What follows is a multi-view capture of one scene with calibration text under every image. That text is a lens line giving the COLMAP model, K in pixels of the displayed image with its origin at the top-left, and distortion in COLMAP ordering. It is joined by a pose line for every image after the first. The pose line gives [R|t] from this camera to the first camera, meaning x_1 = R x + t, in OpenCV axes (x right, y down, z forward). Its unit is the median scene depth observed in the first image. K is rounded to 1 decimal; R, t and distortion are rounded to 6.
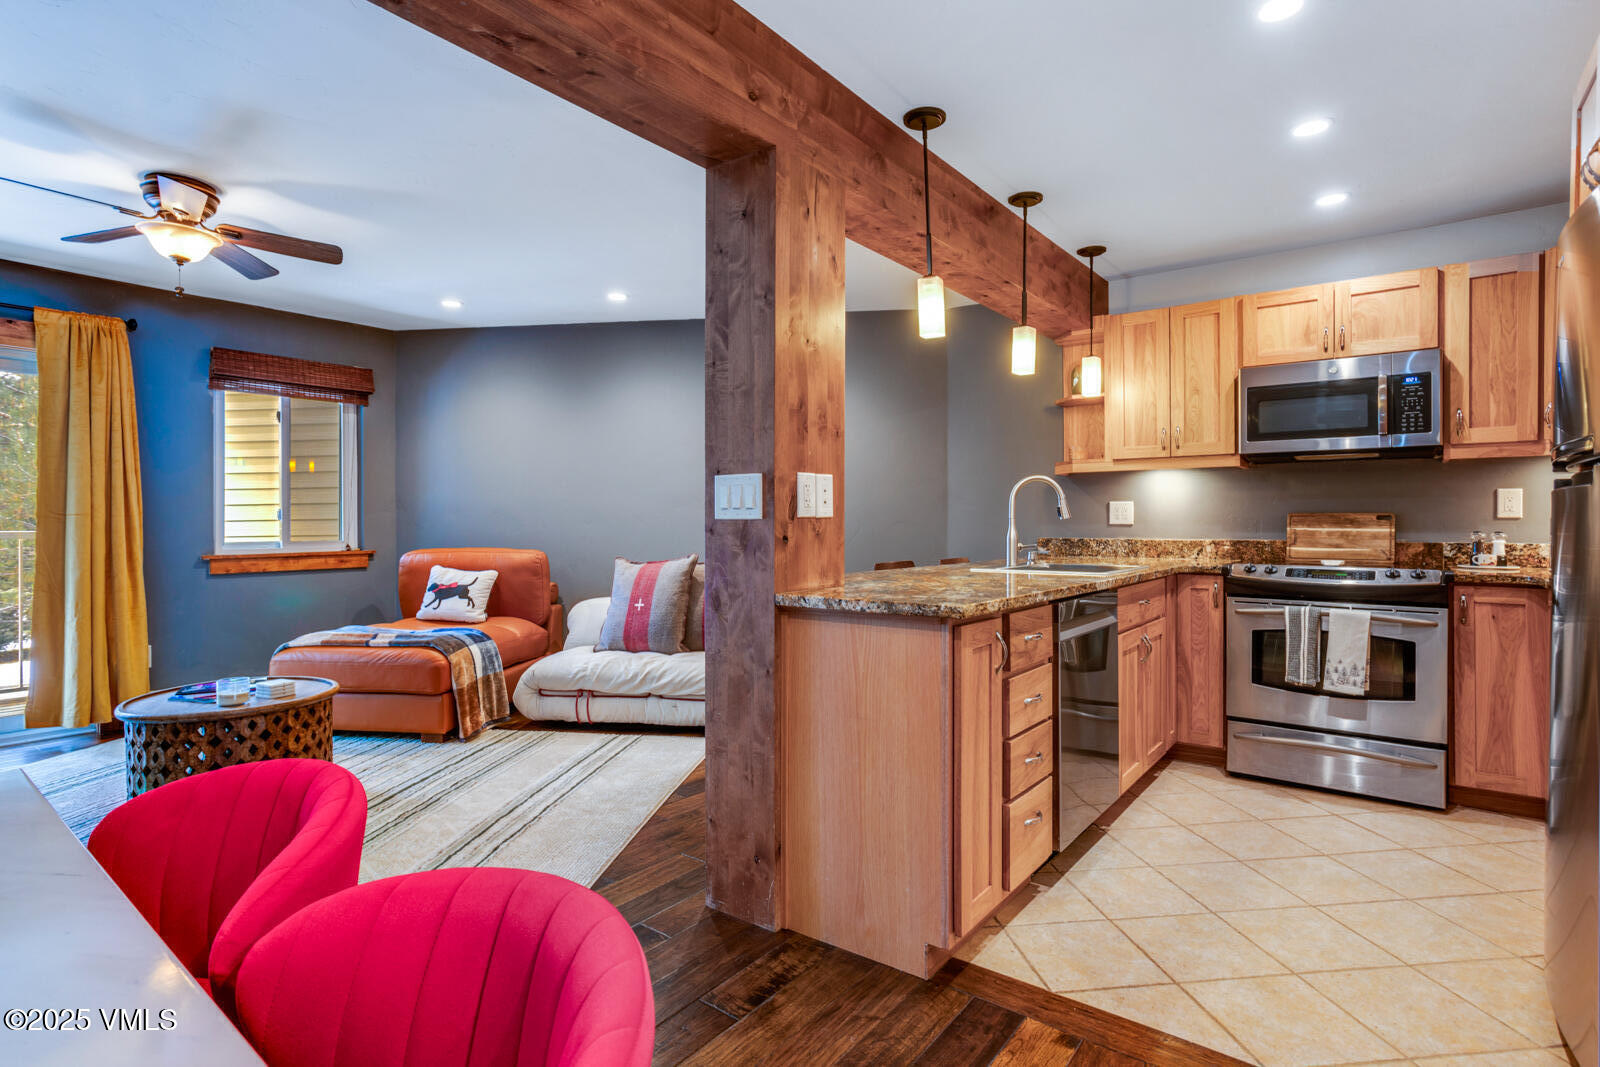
lens RADIAL K [[804.8, 0, 796.0], [0, 804.8, 521.6], [0, 0, 1]] dist [-0.030836, 0.010655]
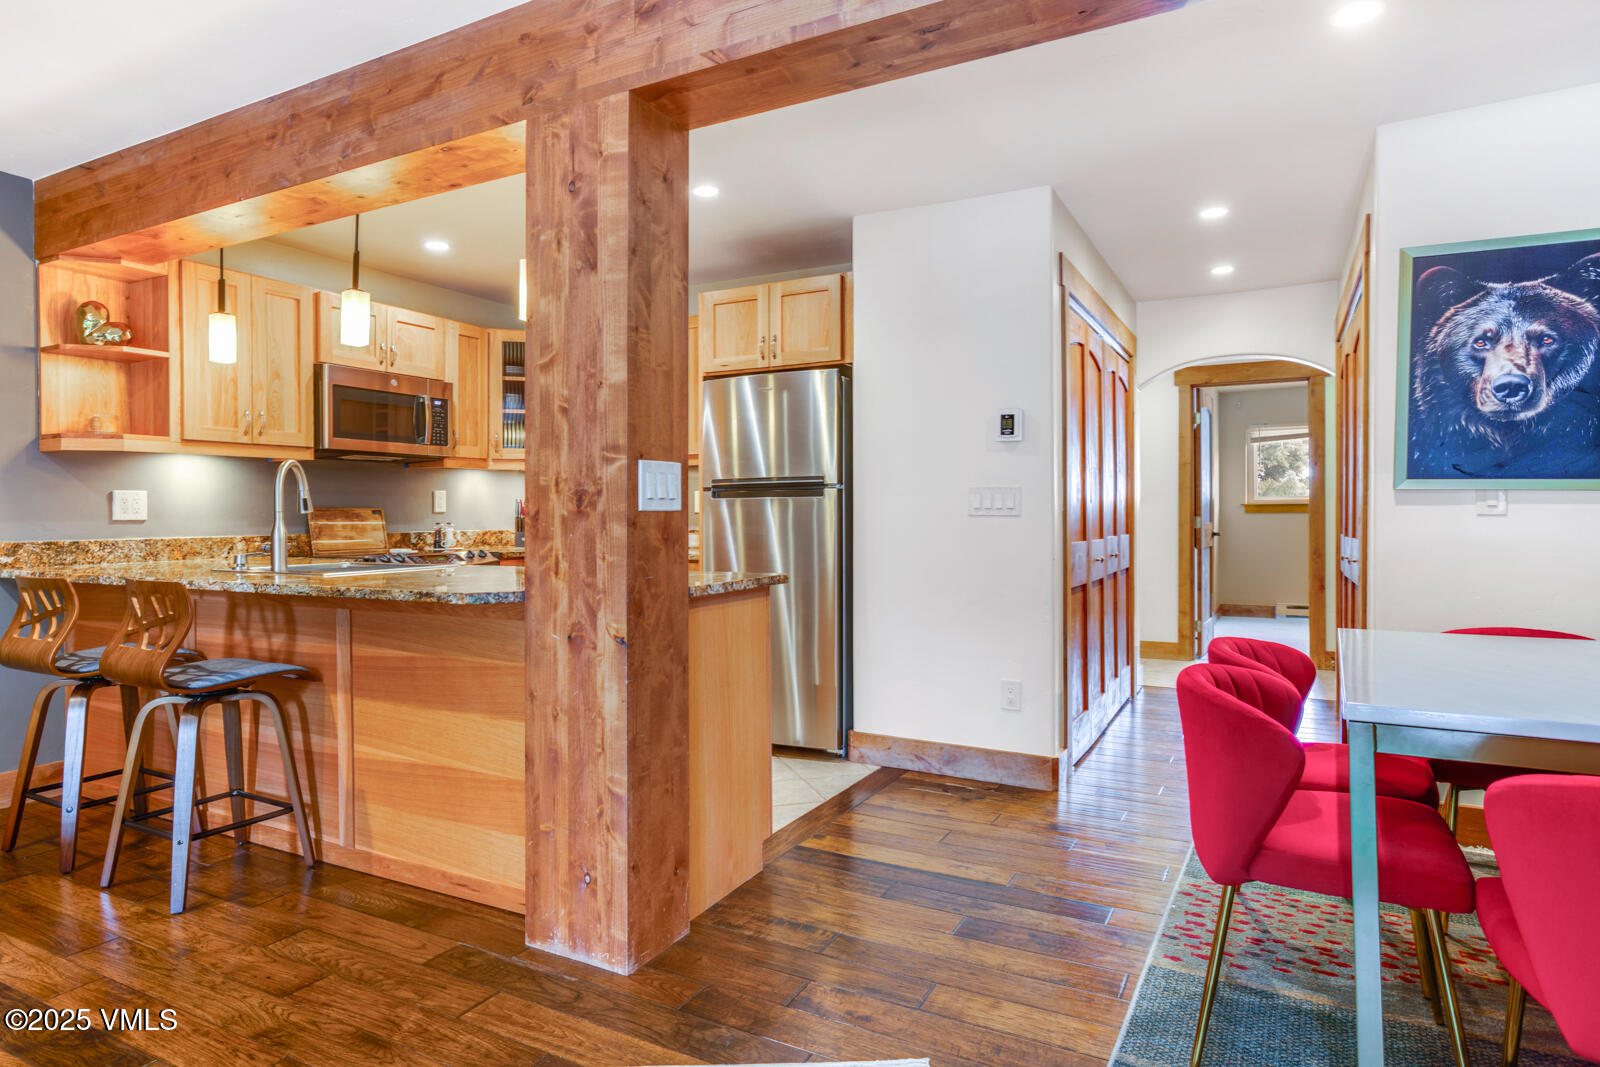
lens RADIAL K [[898.9, 0, 785.3], [0, 898.9, 516.5], [0, 0, 1]] dist [-0.013183, 0.017823]
pose [[-0.138093, -0.001739, 0.990418, -0.728999], [0.005123, 0.999984, 0.002470, 0.001240], [-0.990406, 0.005415, -0.138082, 0.664934]]
